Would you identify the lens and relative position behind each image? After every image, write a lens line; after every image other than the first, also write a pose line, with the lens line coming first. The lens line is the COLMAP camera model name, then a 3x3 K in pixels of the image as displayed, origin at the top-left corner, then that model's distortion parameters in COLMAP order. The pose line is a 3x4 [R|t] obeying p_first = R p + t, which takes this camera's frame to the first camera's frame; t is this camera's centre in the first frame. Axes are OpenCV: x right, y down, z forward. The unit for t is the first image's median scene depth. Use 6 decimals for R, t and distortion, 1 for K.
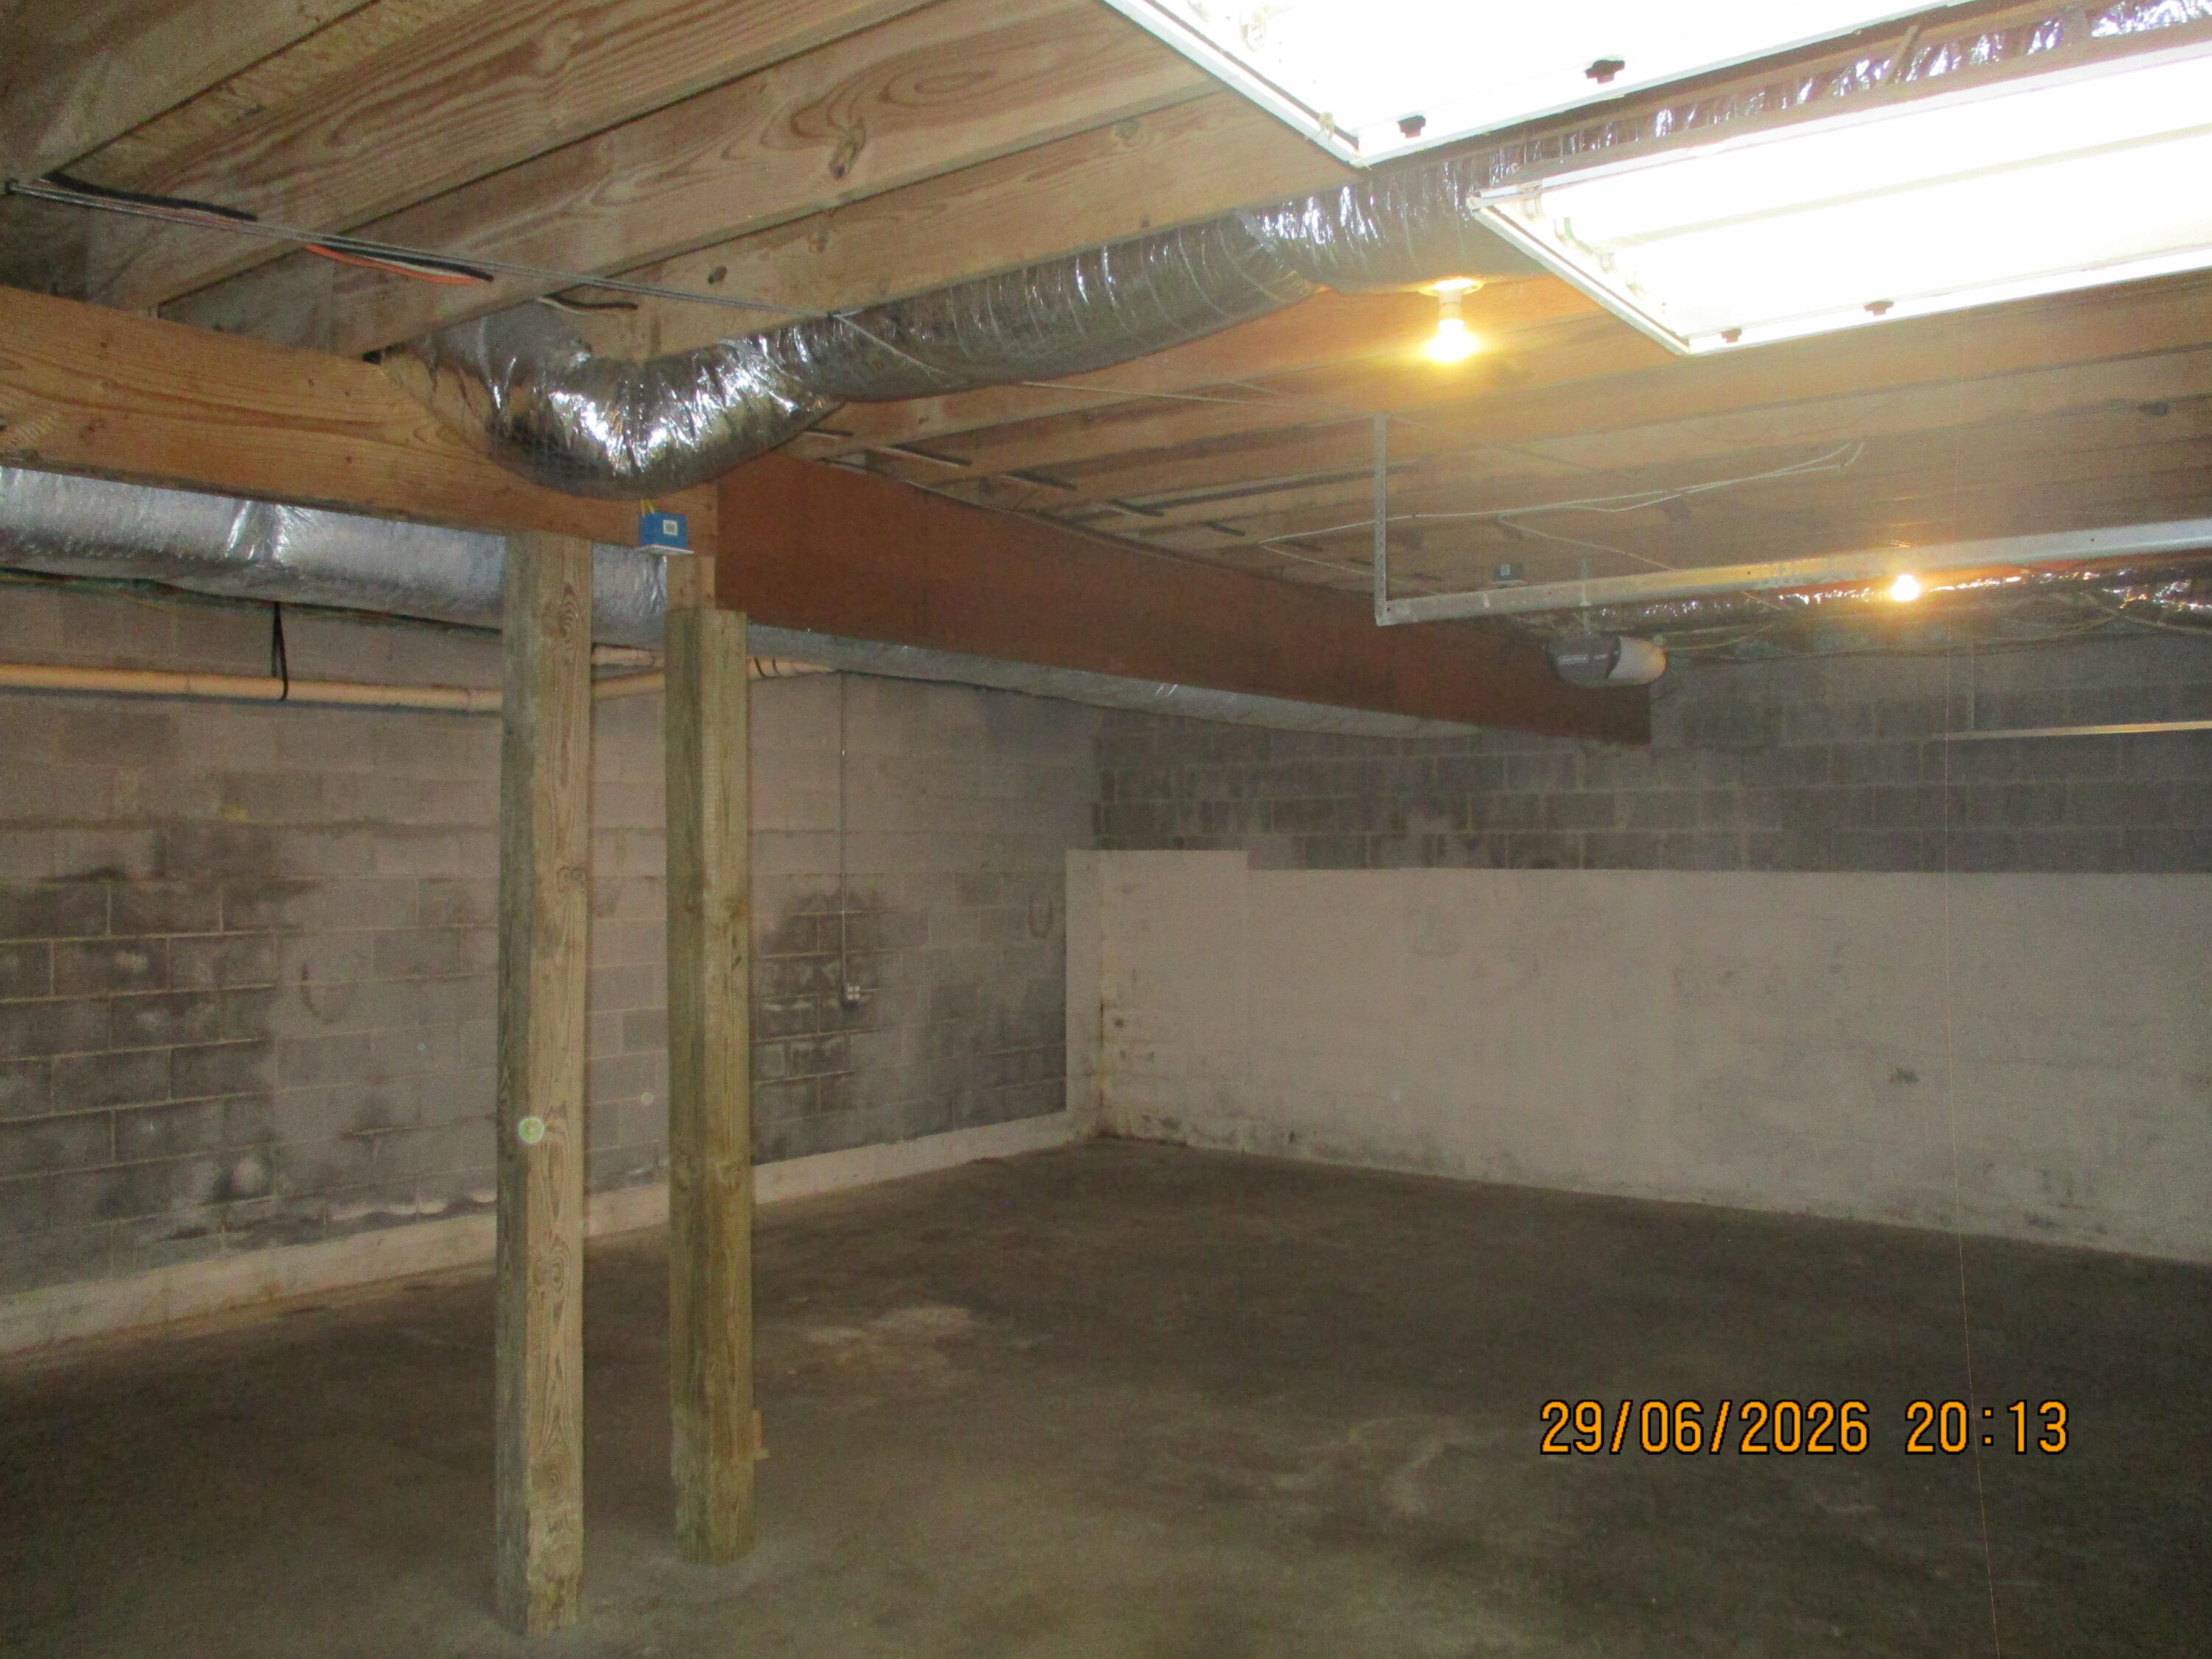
lens RADIAL K [[1839.9, 0, 1103.9], [0, 1839.9, 835.0], [0, 0, 1]] dist [-0.032402, 0.011753]
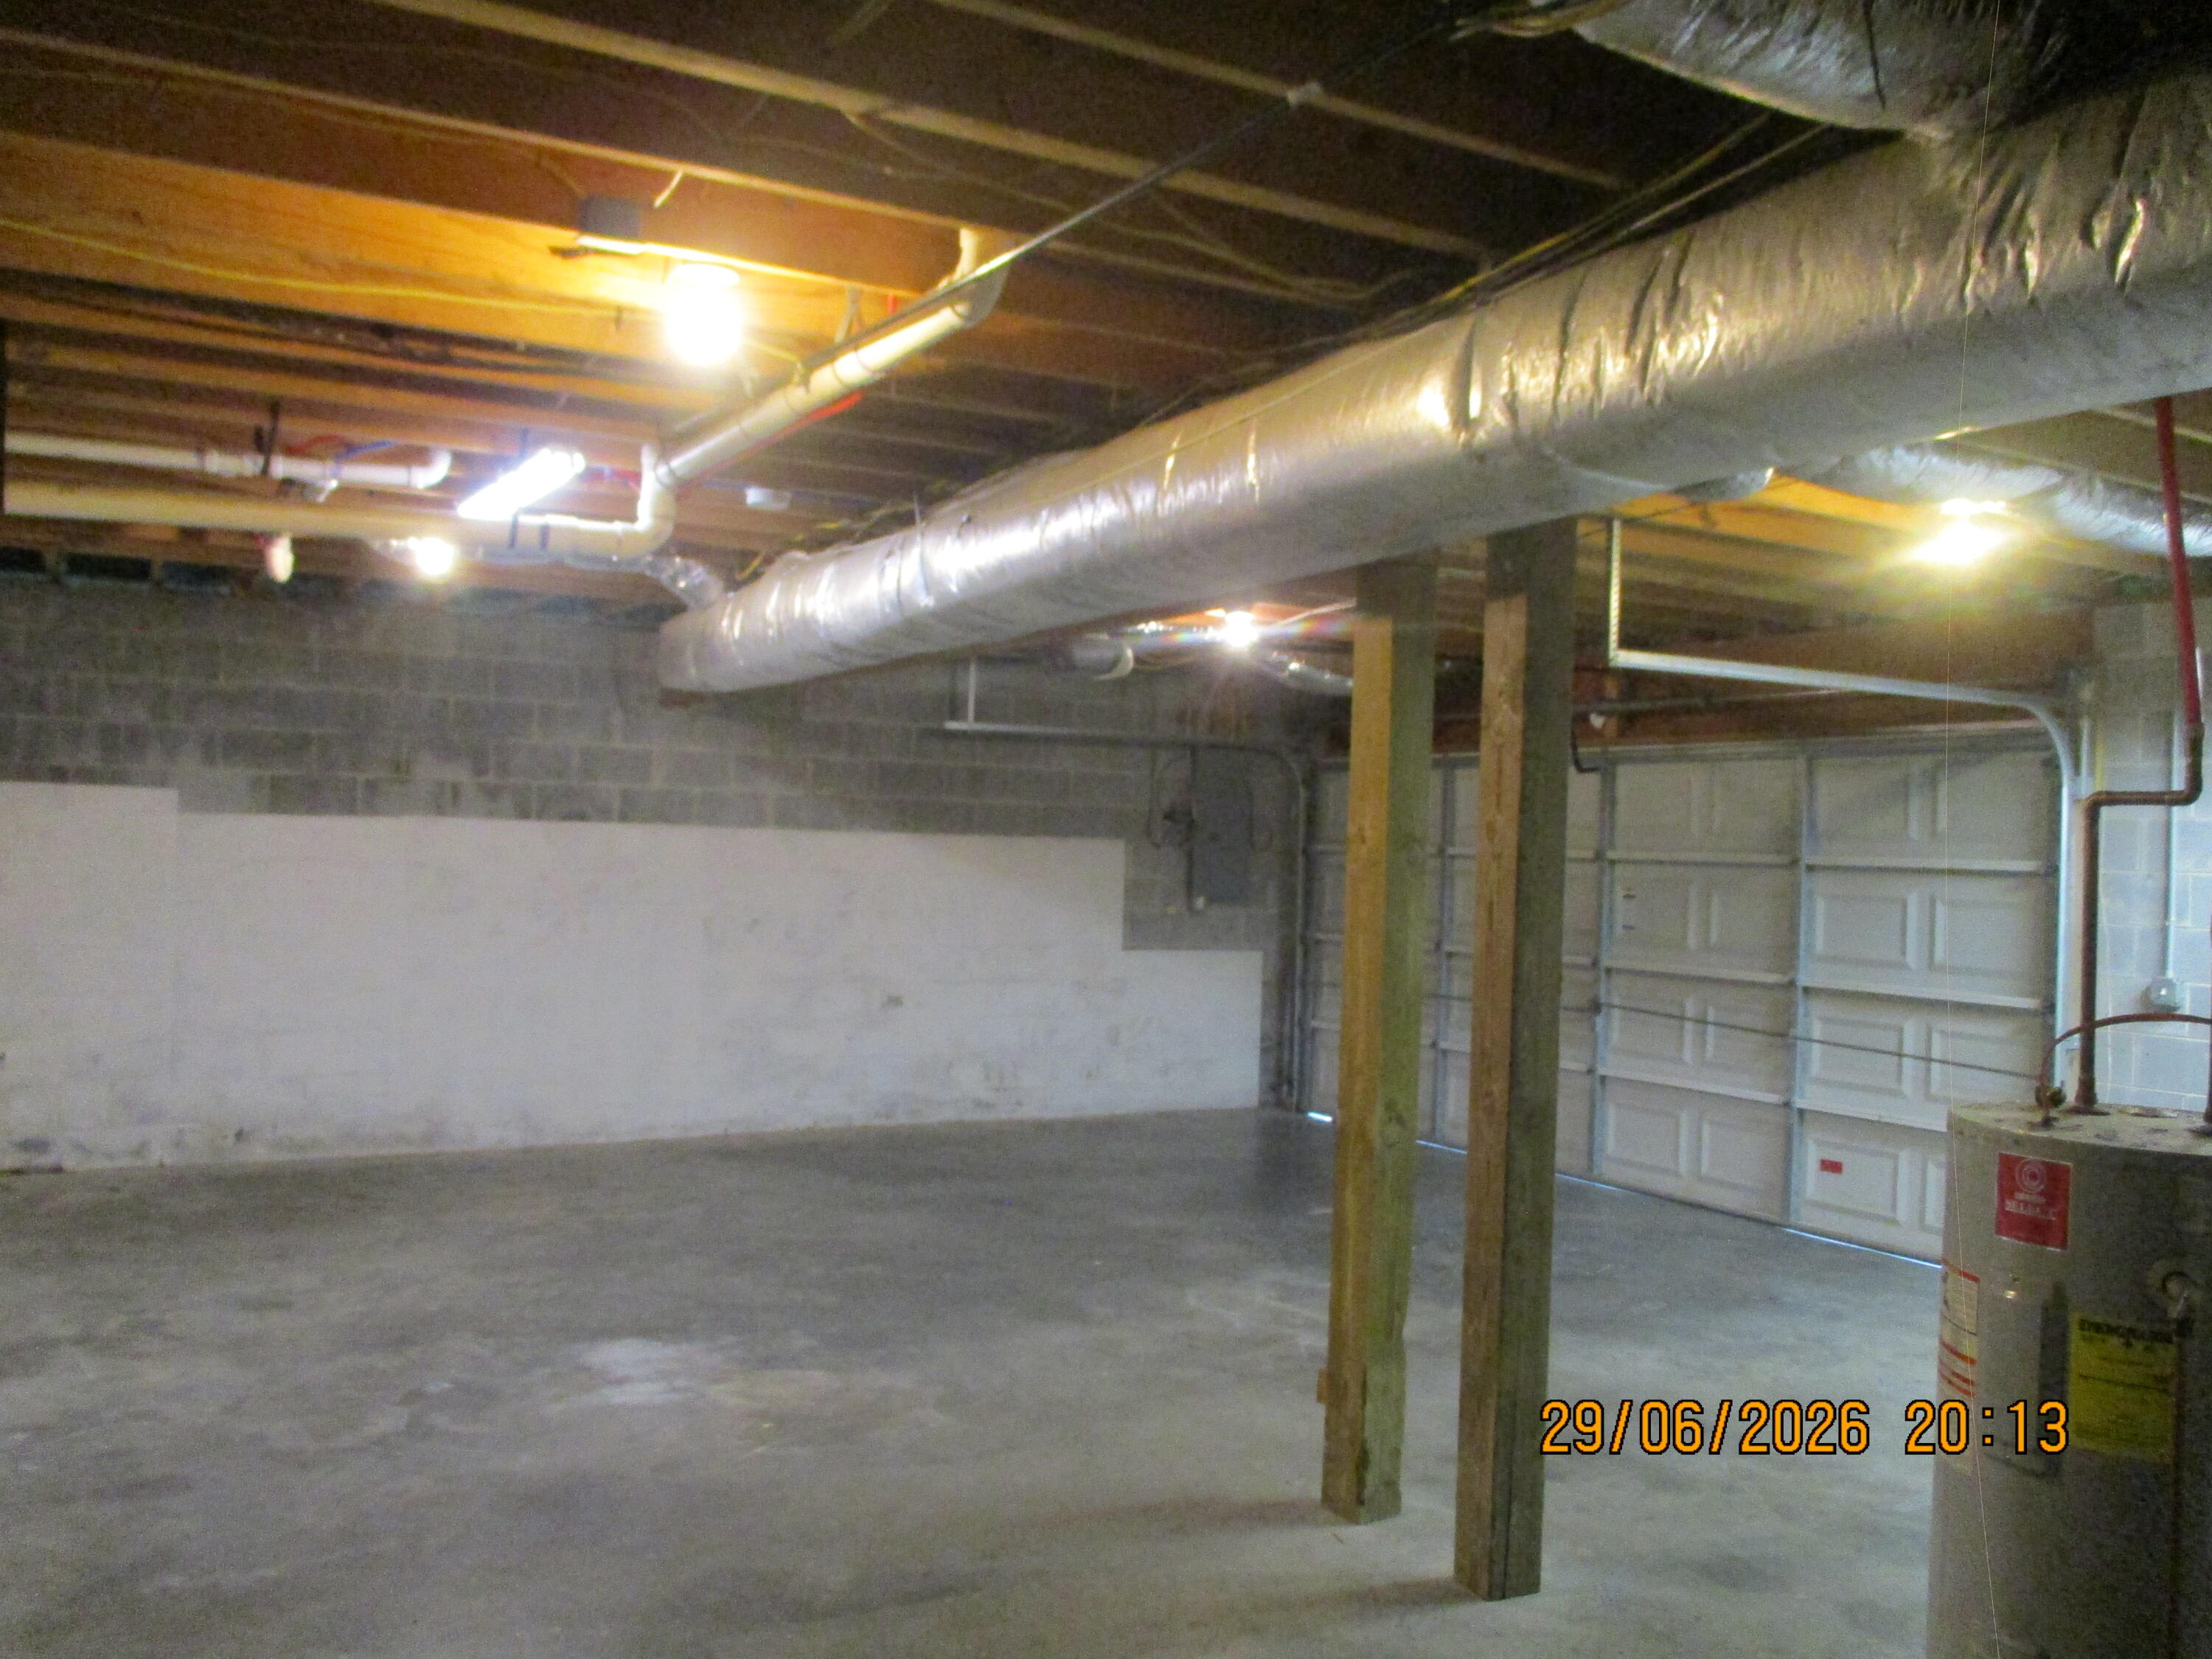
lens RADIAL K [[1839.9, 0, 1106.9], [0, 1839.9, 827.5], [0, 0, 1]] dist [-0.032402, 0.011753]
pose [[0.384363, 0.014818, 0.923063, -0.544368], [-0.041448, 0.999140, 0.001219, 0.008424], [-0.922251, -0.038728, 0.384647, 0.348294]]
